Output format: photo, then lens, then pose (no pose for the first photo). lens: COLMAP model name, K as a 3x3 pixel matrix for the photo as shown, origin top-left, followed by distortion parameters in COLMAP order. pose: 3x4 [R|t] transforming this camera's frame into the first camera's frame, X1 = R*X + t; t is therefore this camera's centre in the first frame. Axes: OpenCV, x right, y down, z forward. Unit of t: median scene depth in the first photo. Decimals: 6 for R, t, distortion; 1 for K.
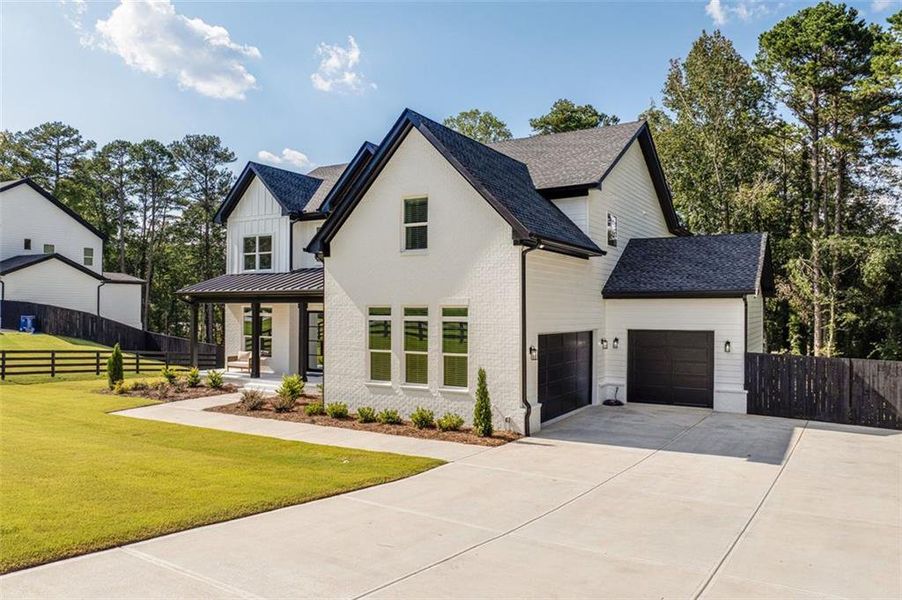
lens RADIAL K [[635.4, 0, 450.2], [0, 635.4, 298.5], [0, 0, 1]] dist [-0.026641, -0.000266]
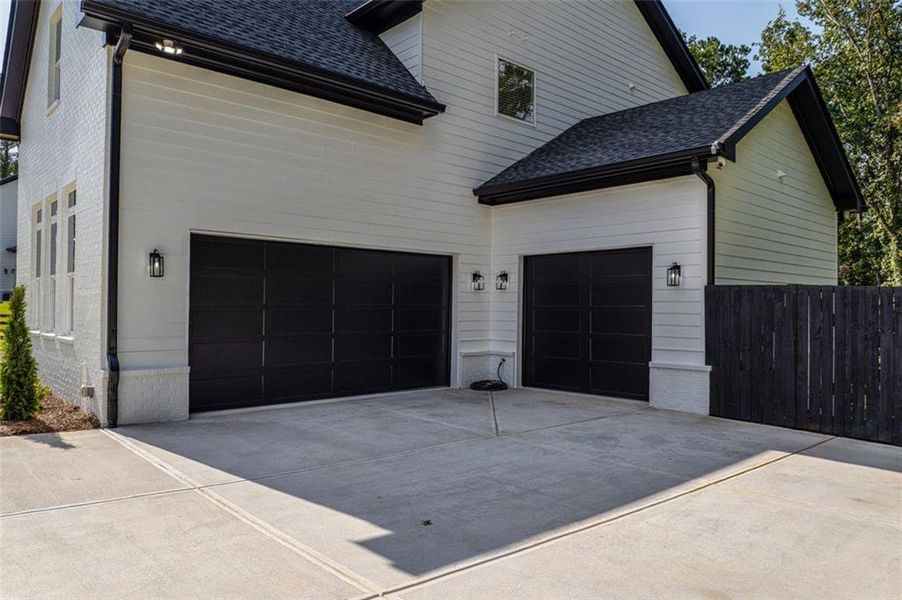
lens RADIAL K [[635.4, 0, 451.9], [0, 635.4, 301.7], [0, 0, 1]] dist [-0.026641, -0.000266]
pose [[0.963789, 0.001943, -0.266659, 0.374655], [0.000337, 0.999964, 0.008503, 0.085493], [0.266666, -0.008284, 0.963754, 0.448798]]
